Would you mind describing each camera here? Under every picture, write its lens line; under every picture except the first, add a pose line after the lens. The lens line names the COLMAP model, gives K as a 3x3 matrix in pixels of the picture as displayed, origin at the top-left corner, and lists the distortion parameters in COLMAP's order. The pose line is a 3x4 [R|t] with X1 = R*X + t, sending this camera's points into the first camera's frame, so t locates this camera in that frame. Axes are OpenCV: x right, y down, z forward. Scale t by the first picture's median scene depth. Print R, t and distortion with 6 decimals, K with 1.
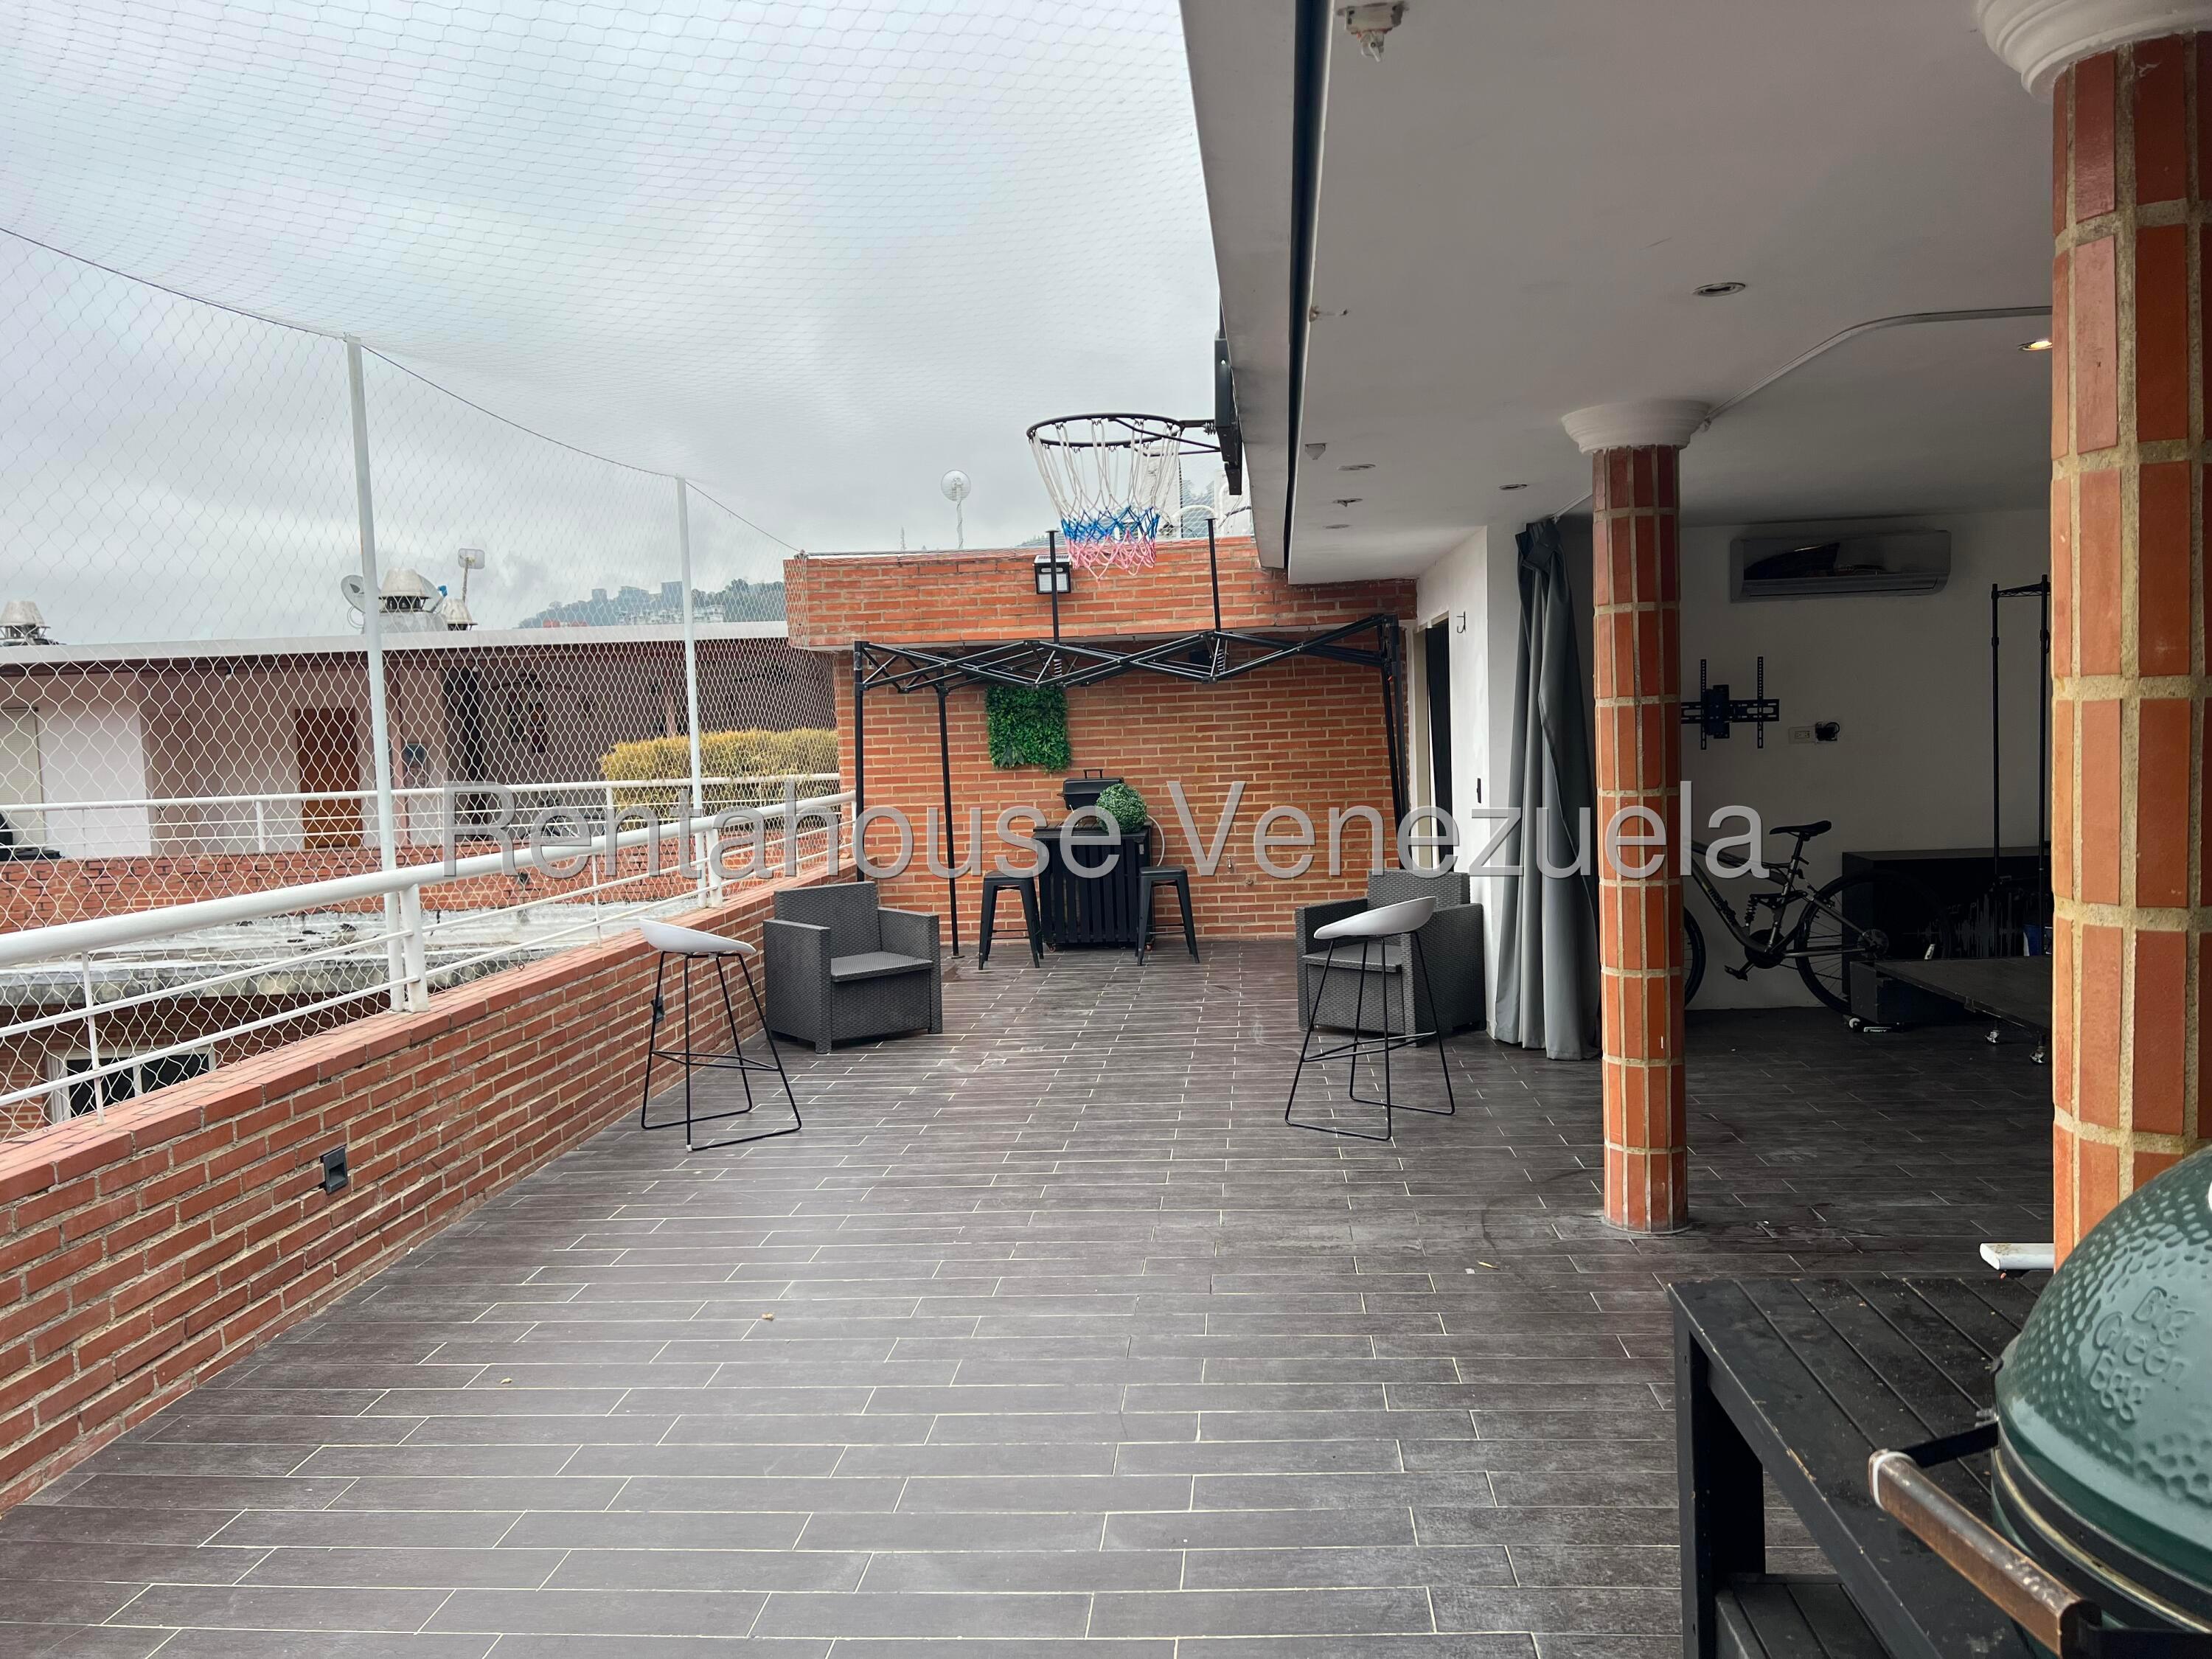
lens RADIAL K [[1663.6, 0, 1121.7], [0, 1663.6, 824.3], [0, 0, 1]] dist [0.049996, -0.061422]
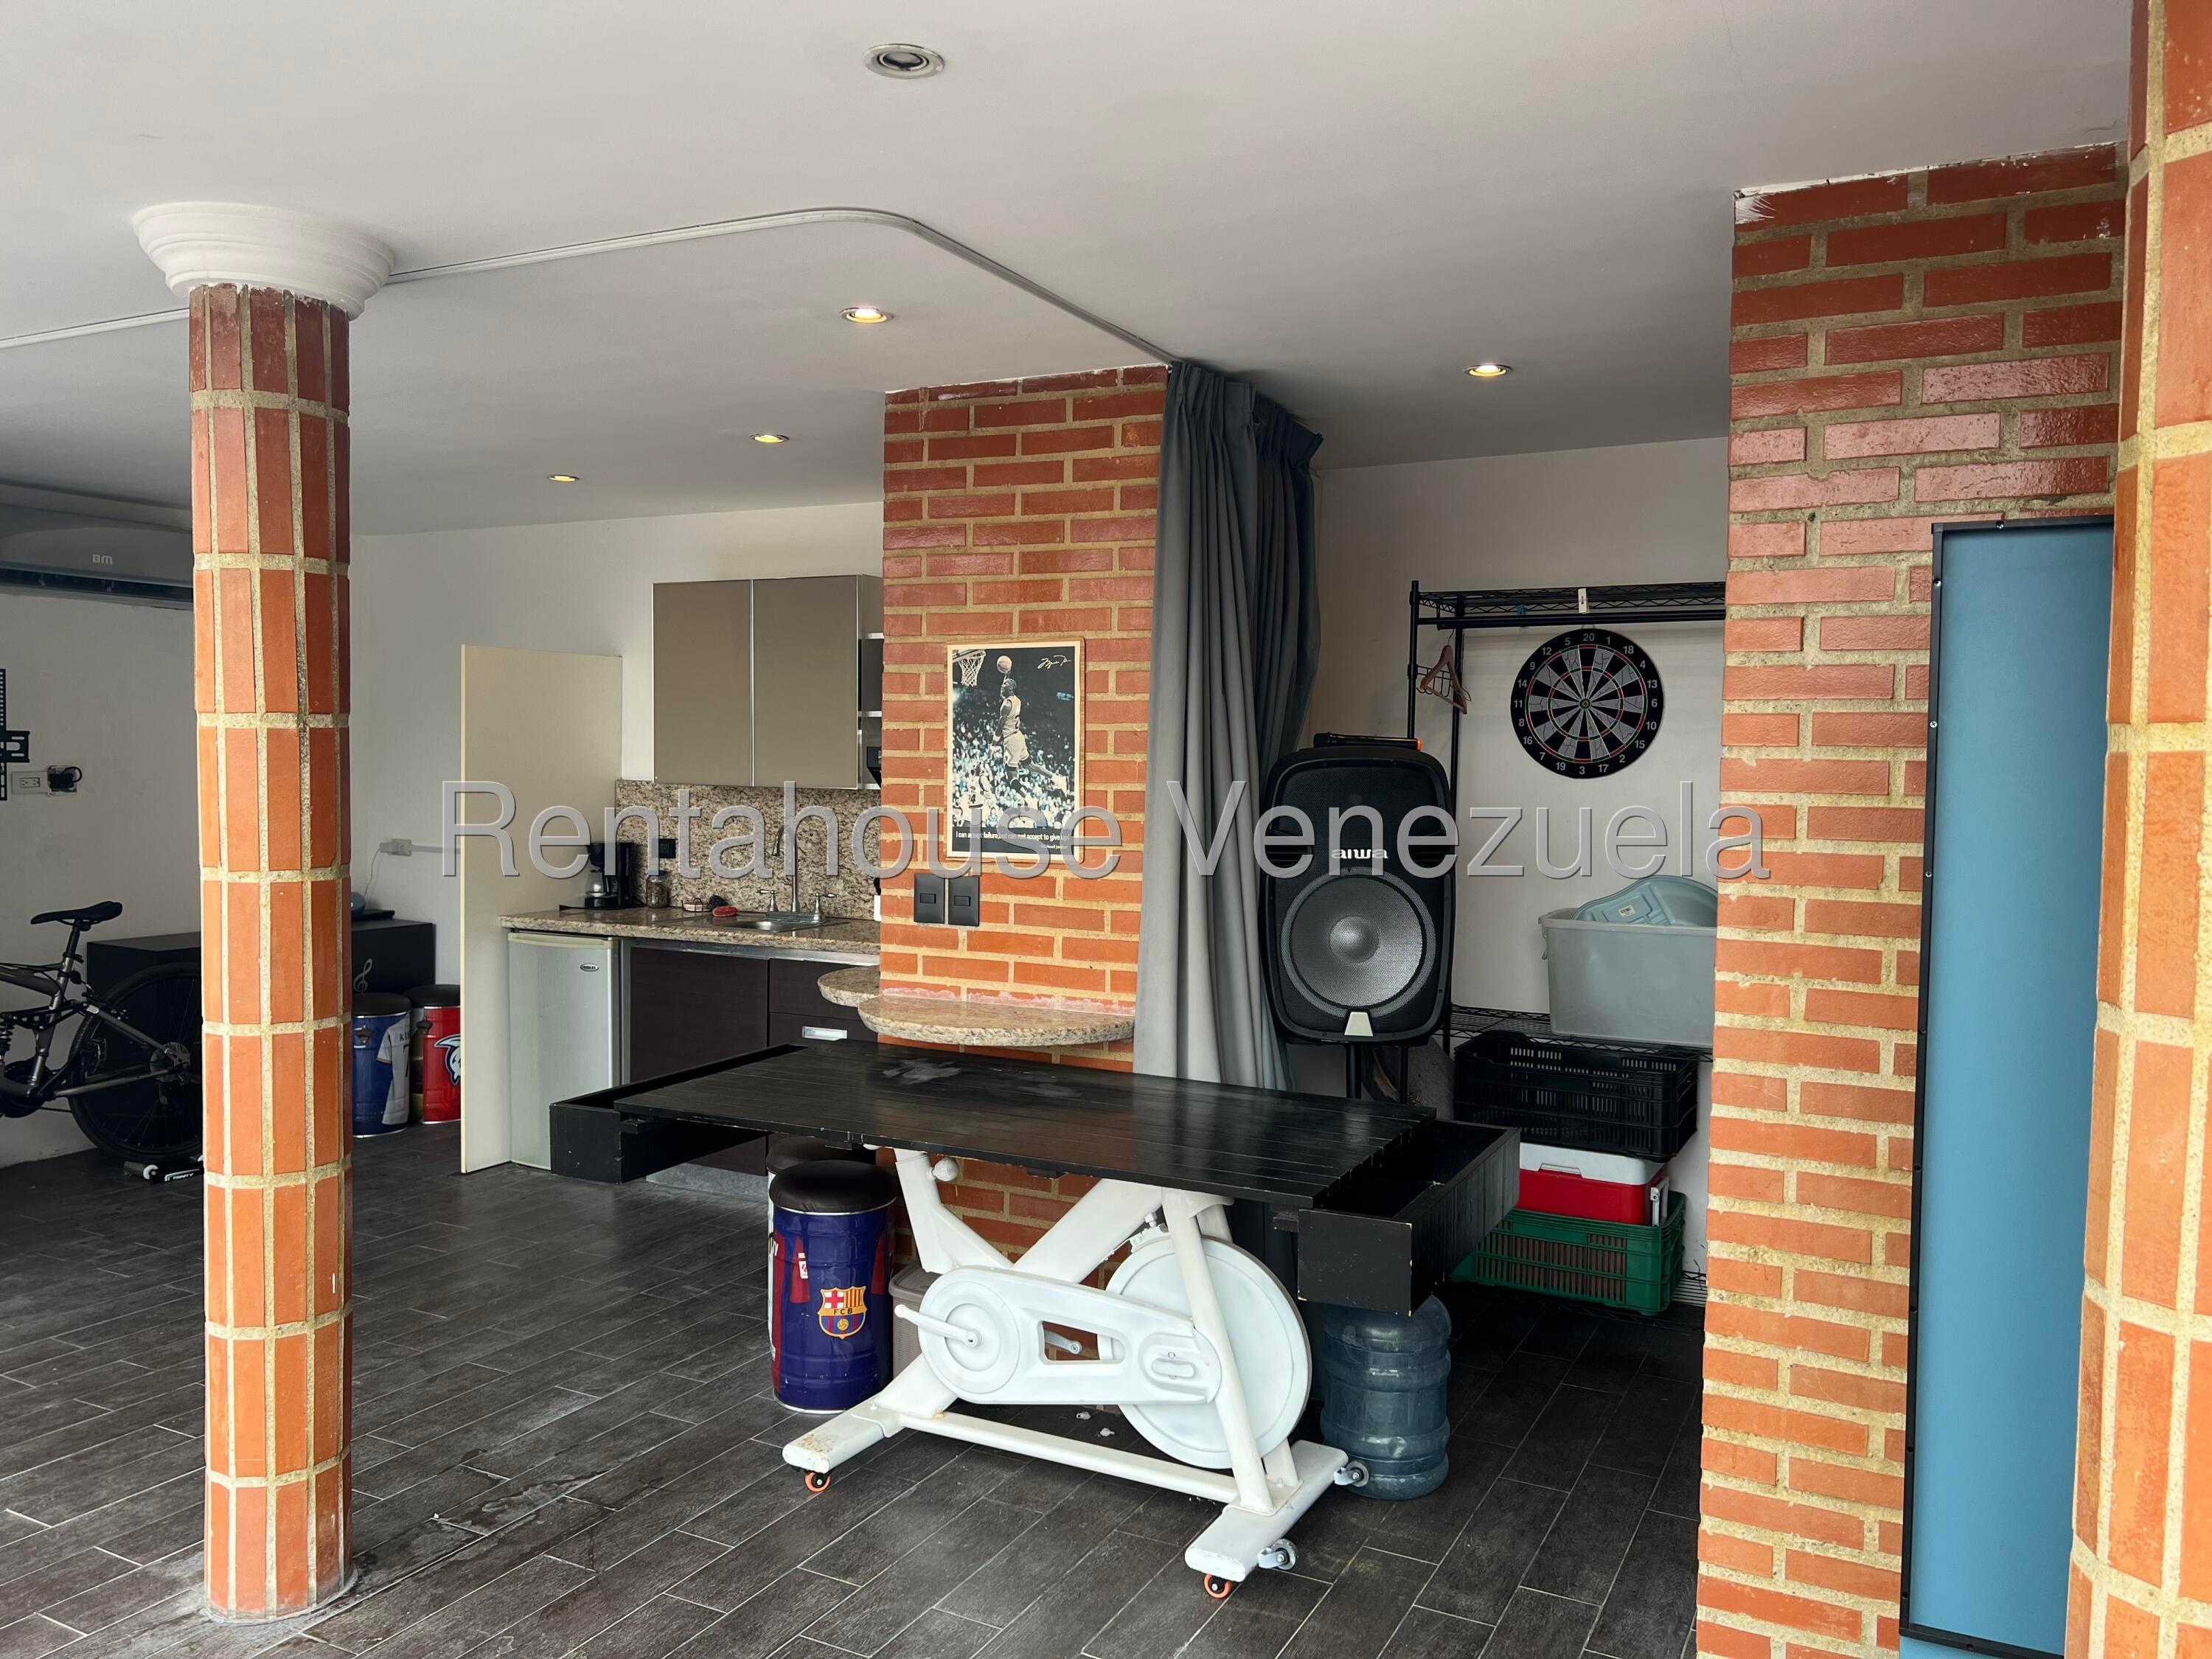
lens RADIAL K [[1663.6, 0, 1095.5], [0, 1663.6, 824.8], [0, 0, 1]] dist [0.049996, -0.061422]
pose [[0.394844, 0.000163, 0.918748, -0.122240], [0.030236, 0.999456, -0.013171, -0.019035], [-0.918251, 0.032980, 0.394624, 0.473230]]
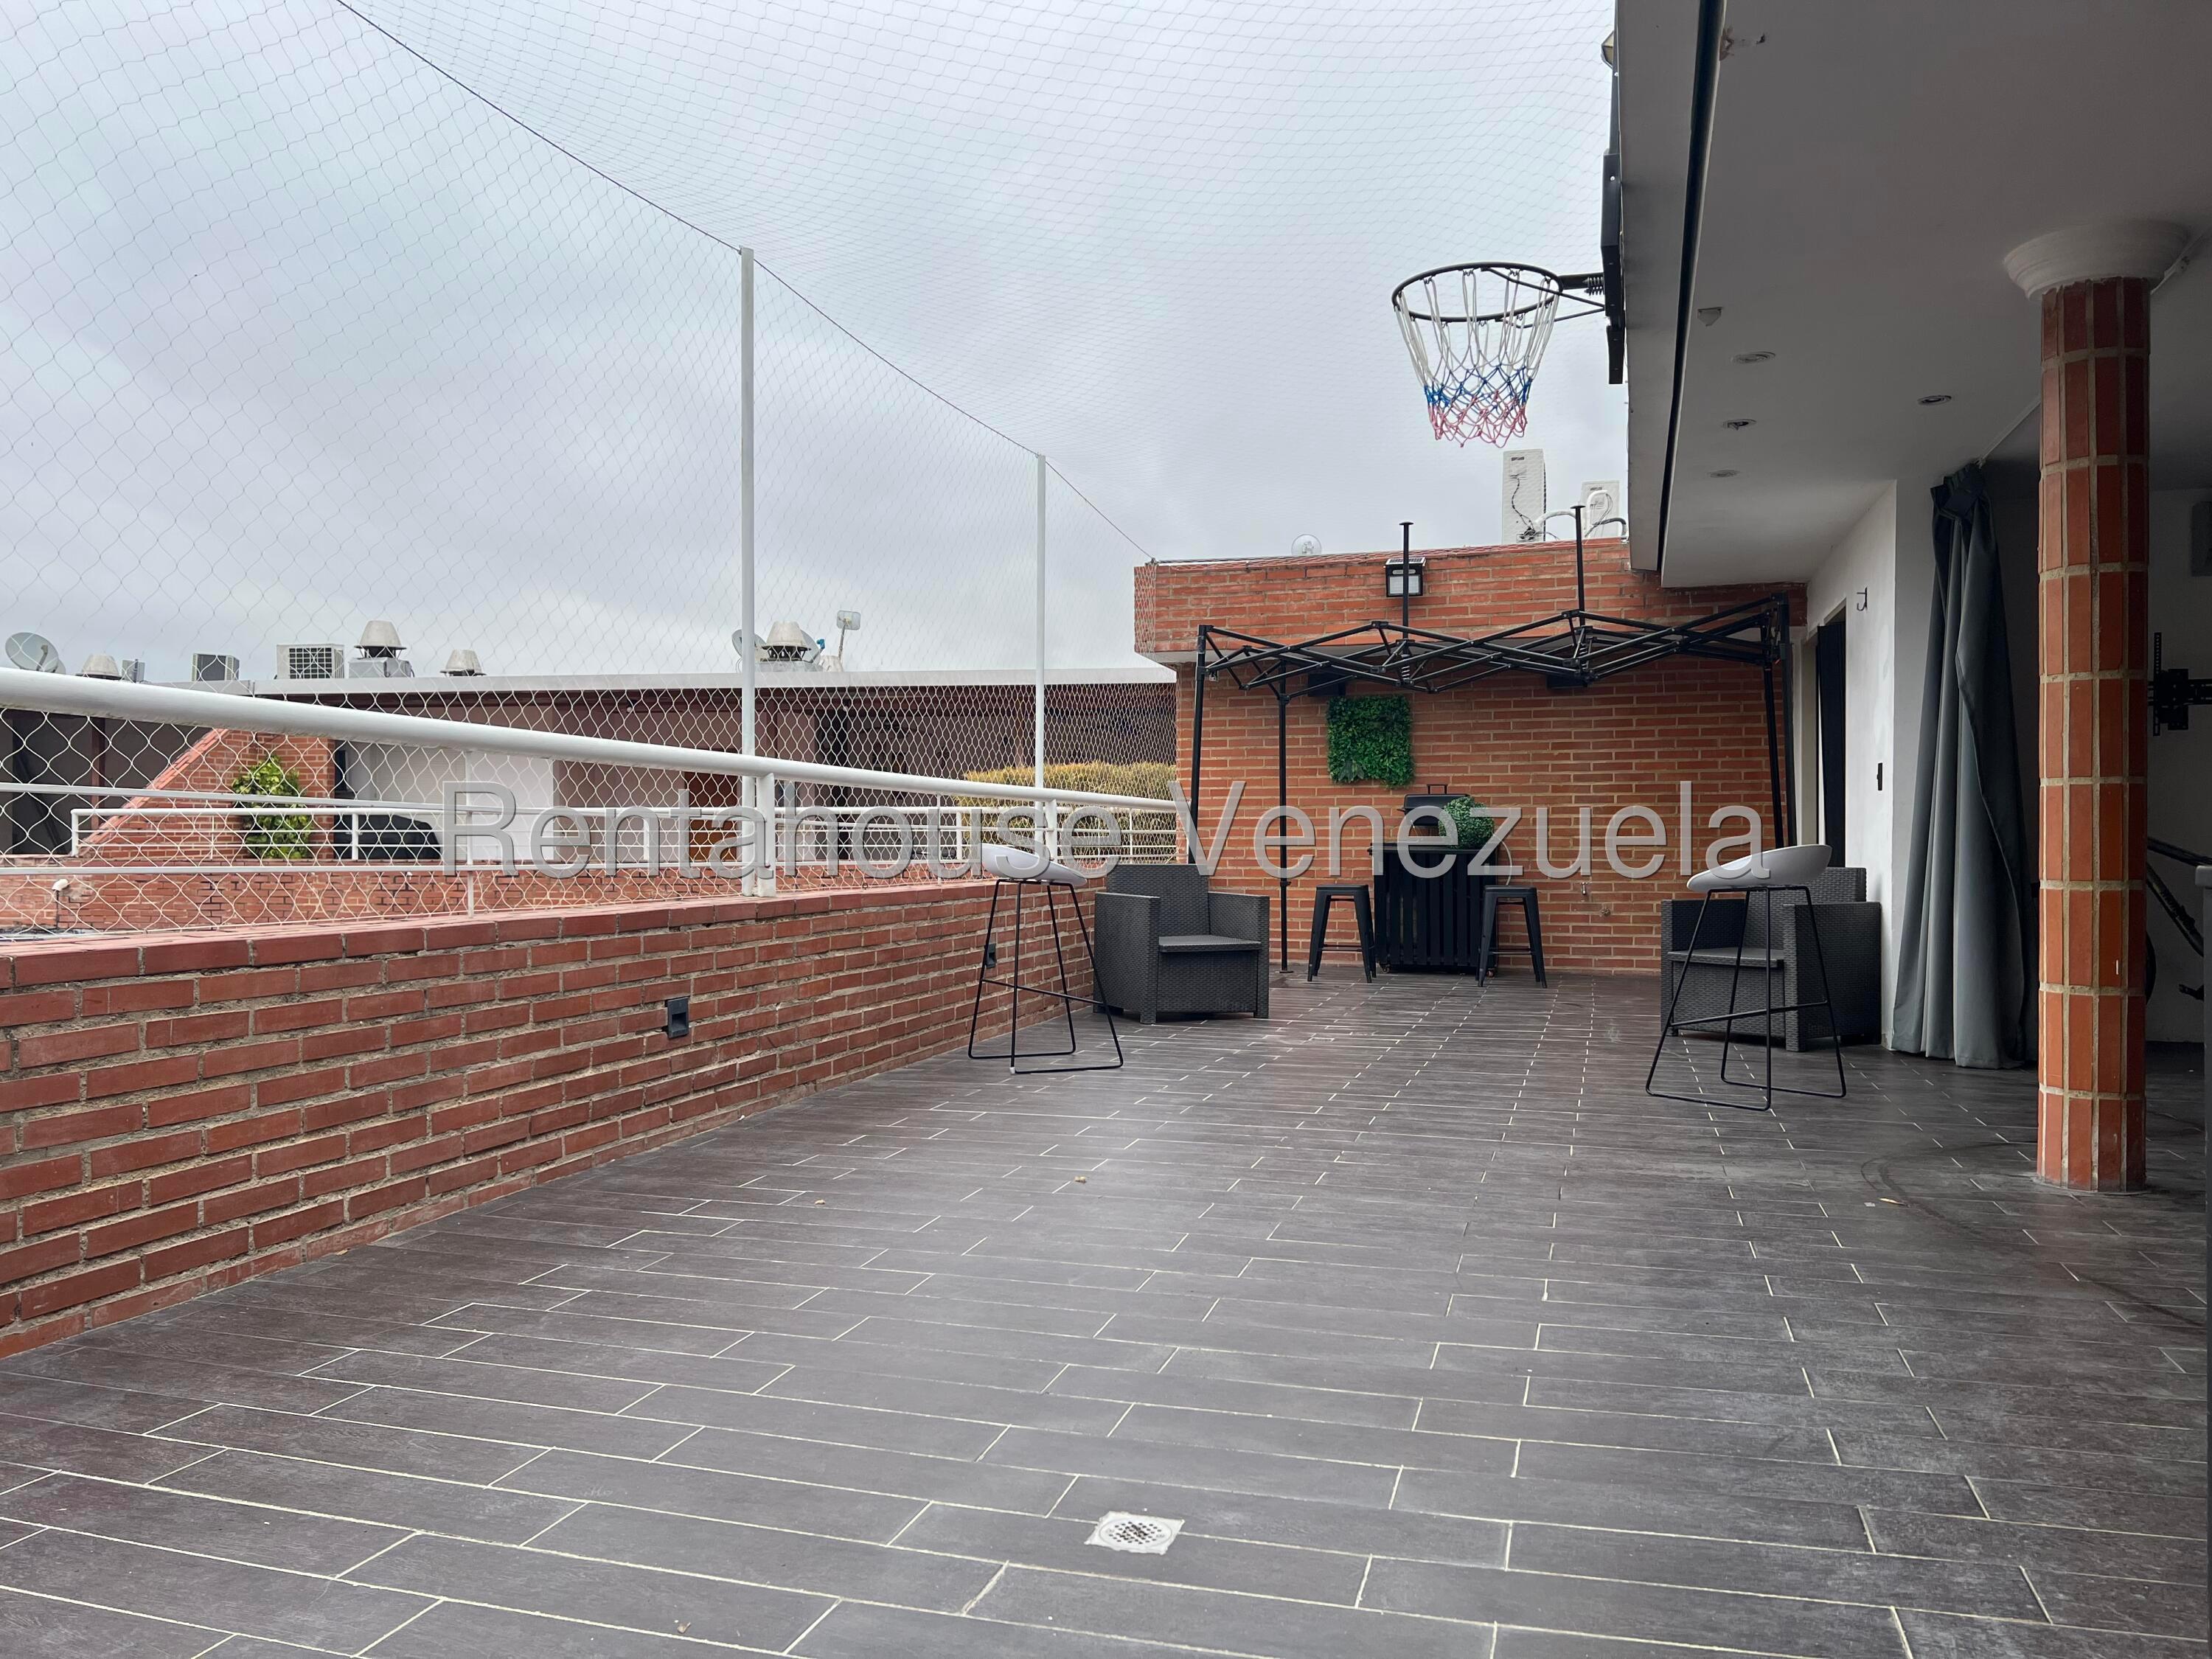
lens RADIAL K [[1663.6, 0, 1104.7], [0, 1663.6, 838.8], [0, 0, 1]] dist [0.049996, -0.061422]
pose [[0.976806, 0.038588, -0.210622, -0.003450], [-0.051635, 0.997050, -0.056797, 0.133128], [0.207809, 0.066355, 0.975916, 0.049023]]
